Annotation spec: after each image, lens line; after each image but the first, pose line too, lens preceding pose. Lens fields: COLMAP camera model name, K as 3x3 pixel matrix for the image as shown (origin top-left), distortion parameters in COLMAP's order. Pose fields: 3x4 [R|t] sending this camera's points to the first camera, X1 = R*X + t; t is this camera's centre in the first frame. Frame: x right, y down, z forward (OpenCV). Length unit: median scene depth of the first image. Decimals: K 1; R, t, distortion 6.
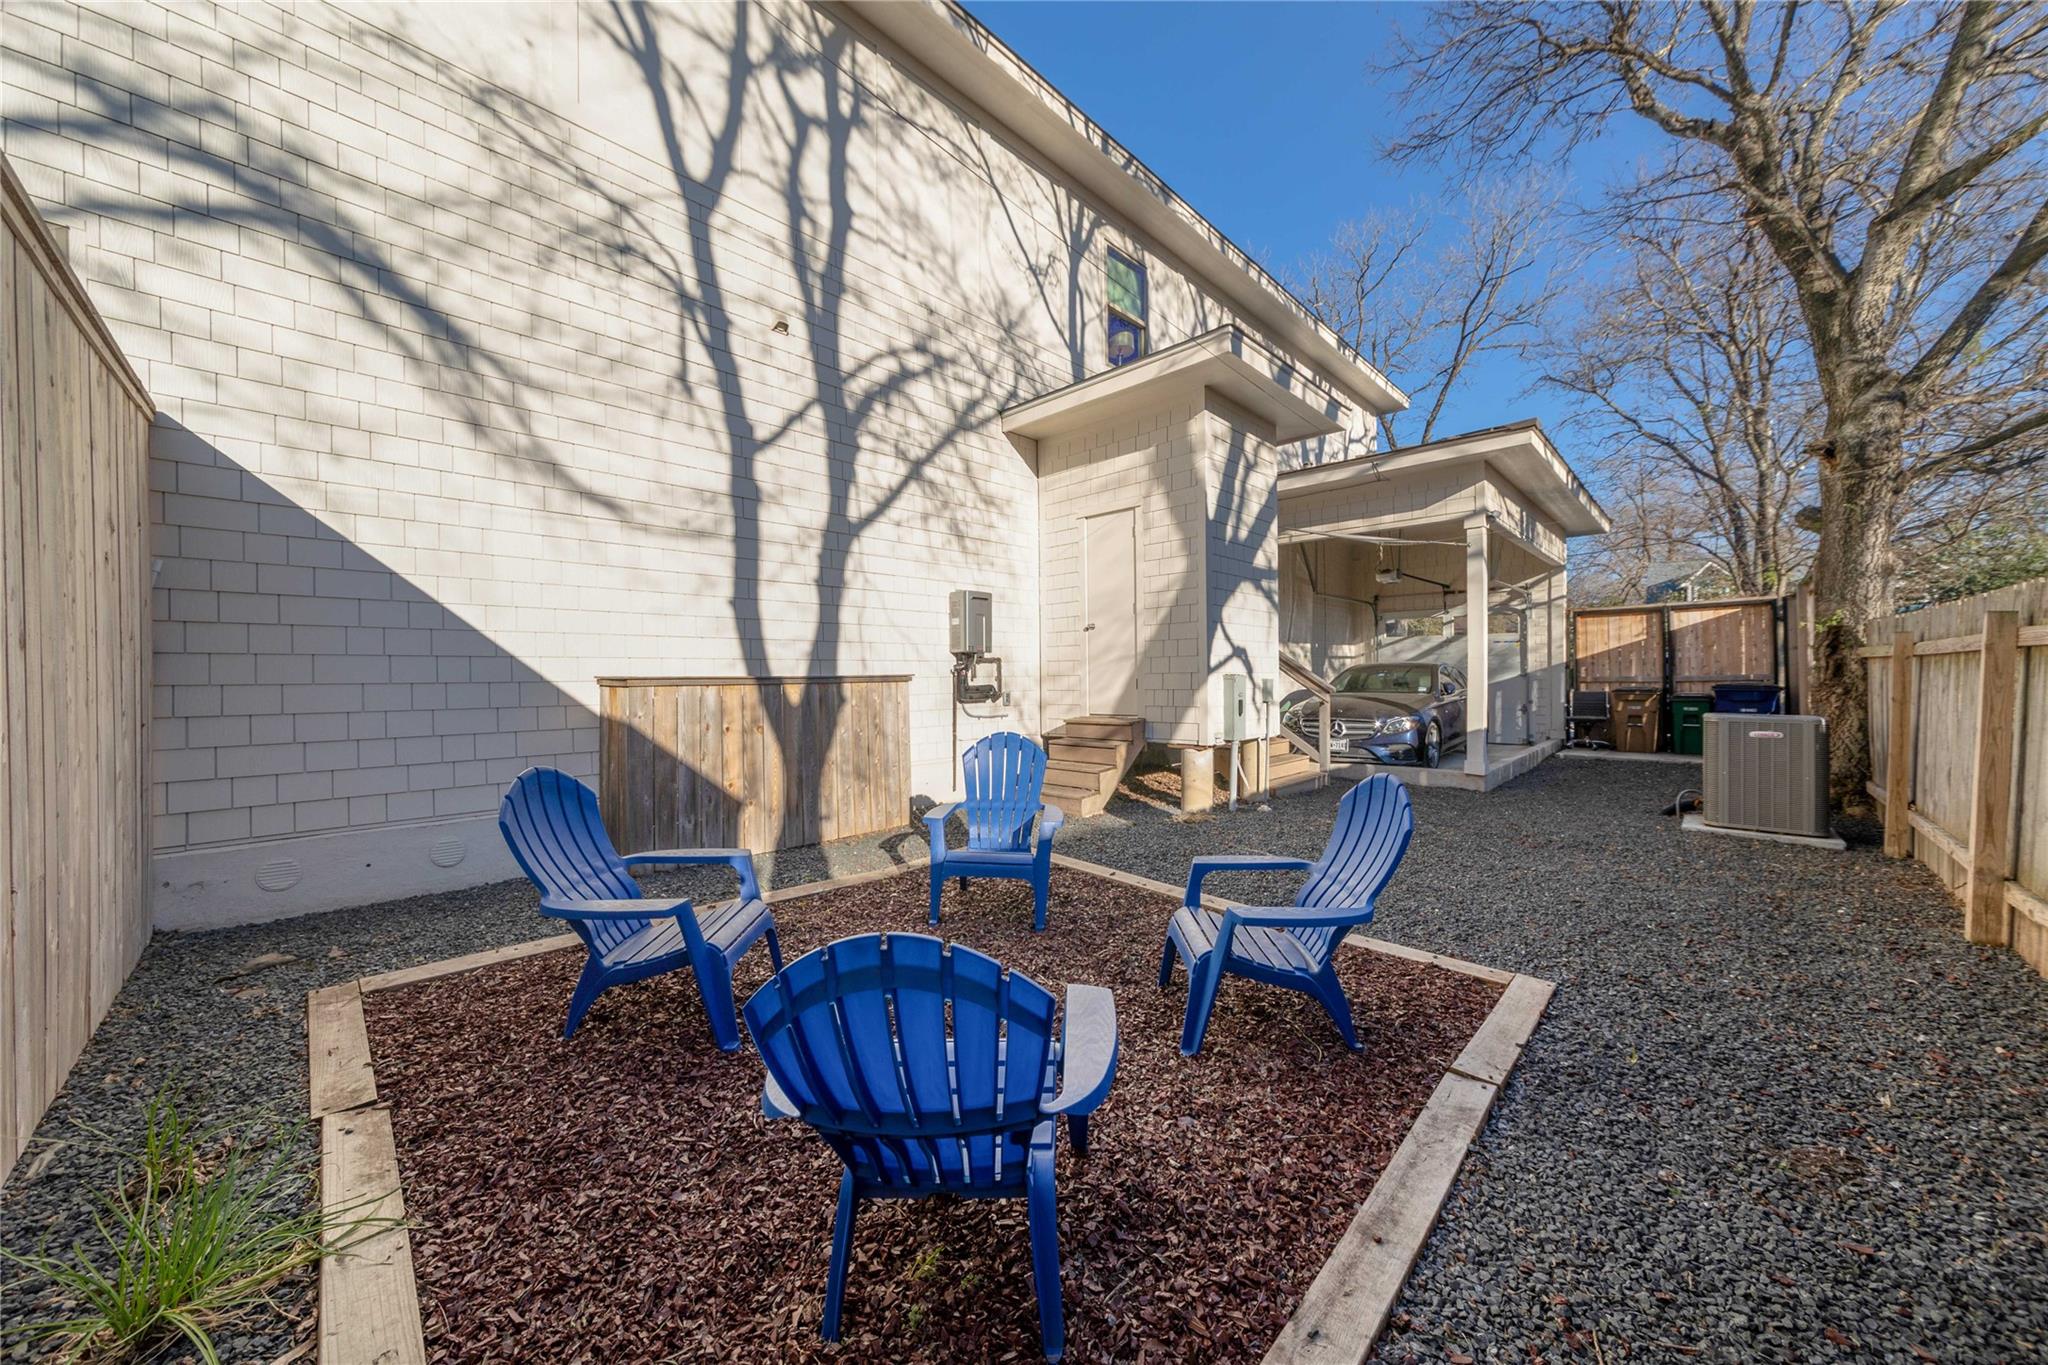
lens RADIAL K [[728.7, 0, 1029.3], [0, 728.7, 683.0], [0, 0, 1]] dist [-0.000164, 0.001848]
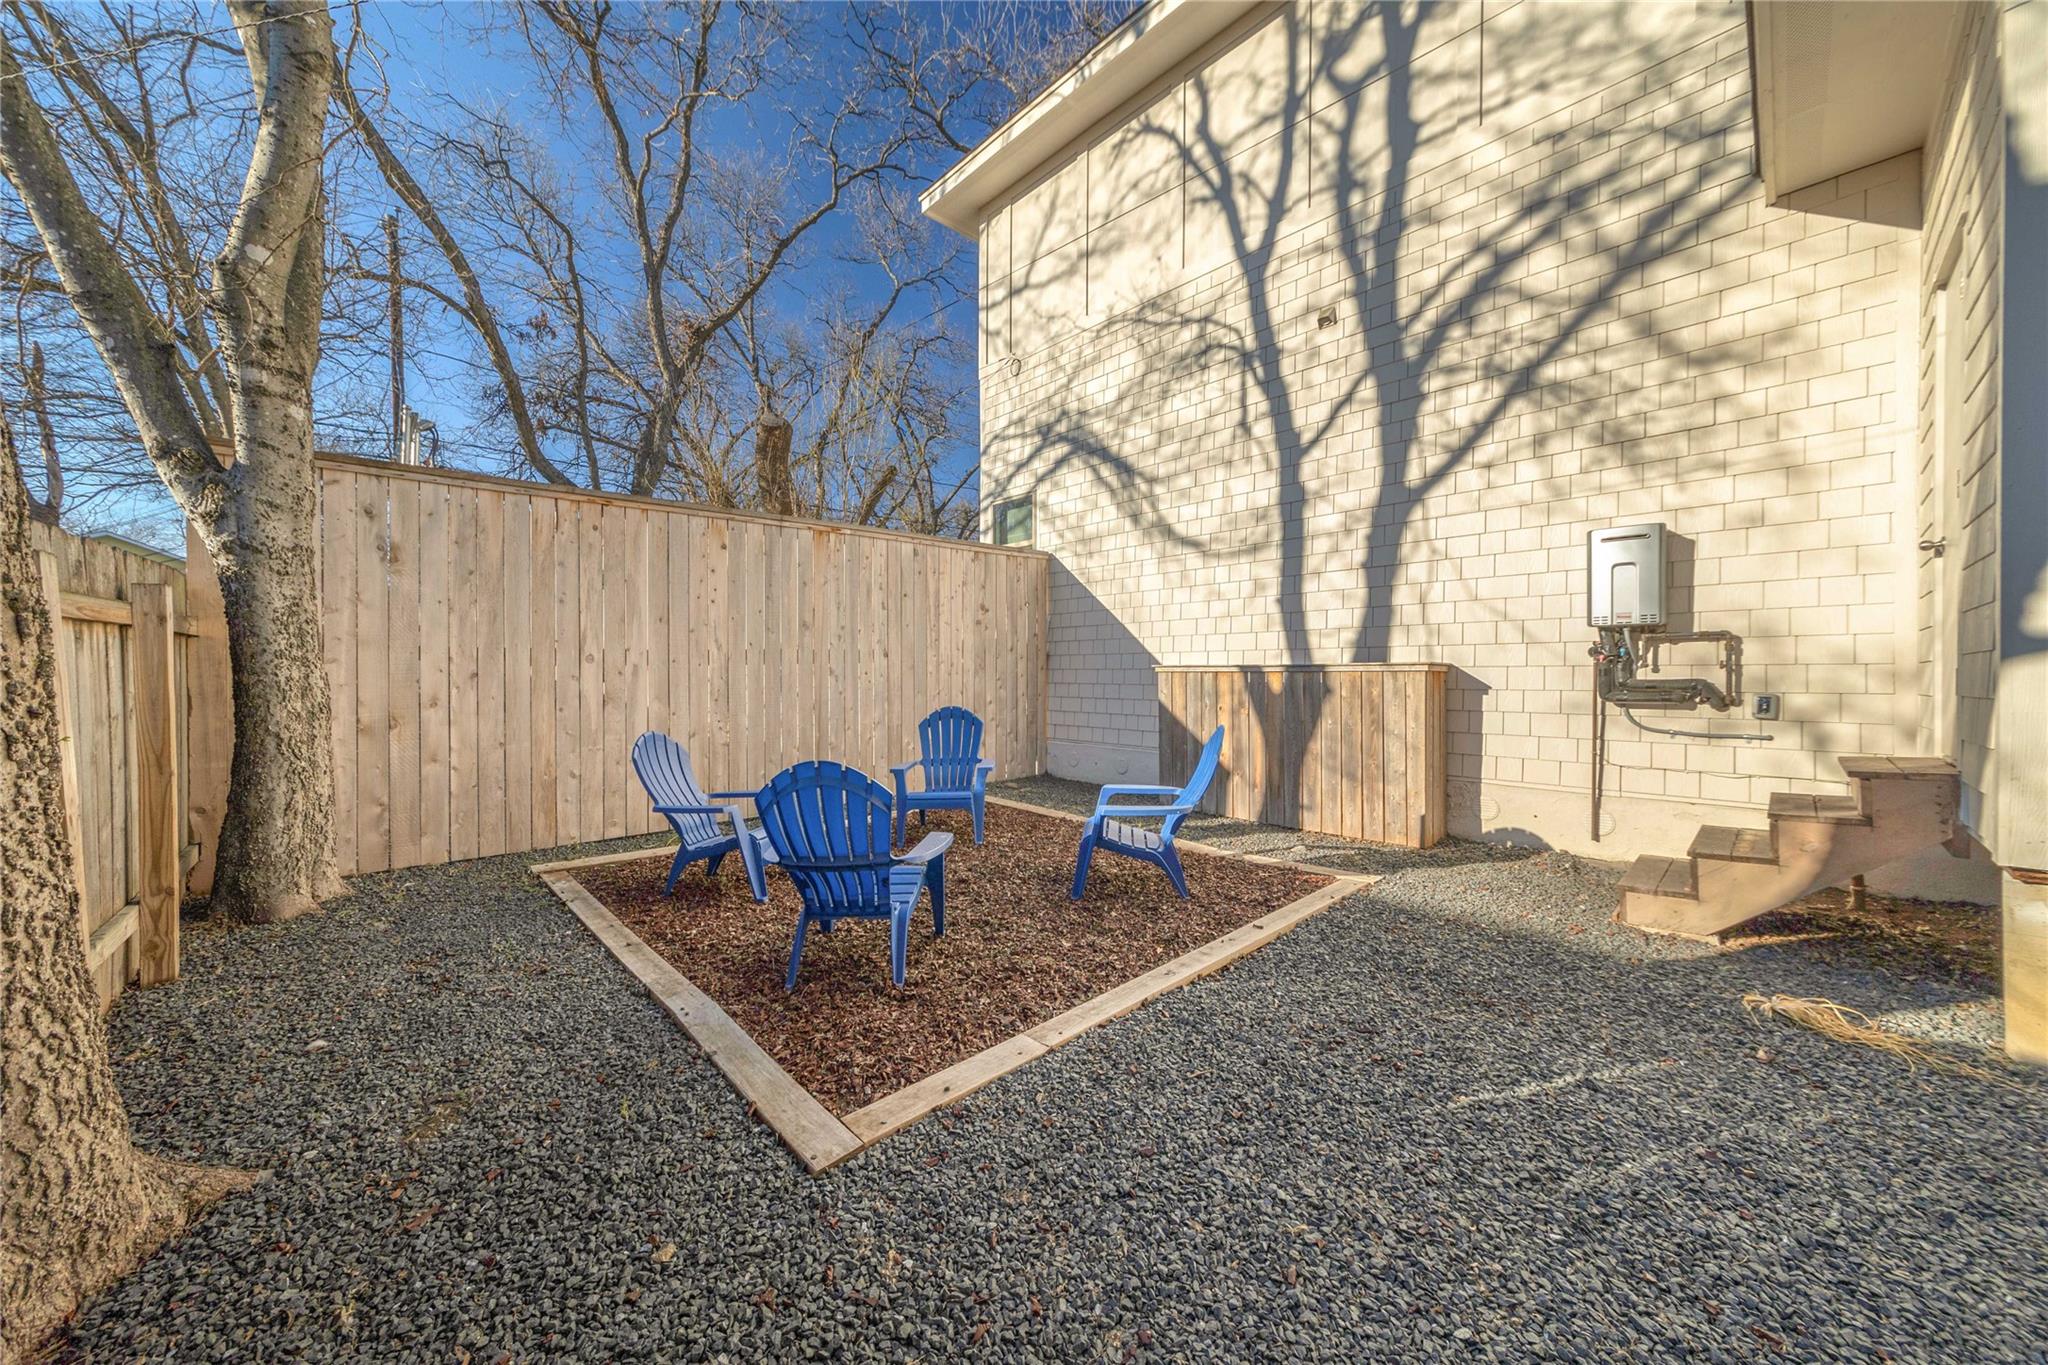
lens RADIAL K [[728.7, 0, 1029.5], [0, 728.7, 675.0], [0, 0, 1]] dist [-0.000164, 0.001848]
pose [[-0.061660, 0.012852, -0.998014, 0.710125], [-0.004981, 0.999901, 0.013184, -0.007376], [0.998085, 0.005784, -0.061590, 0.653947]]
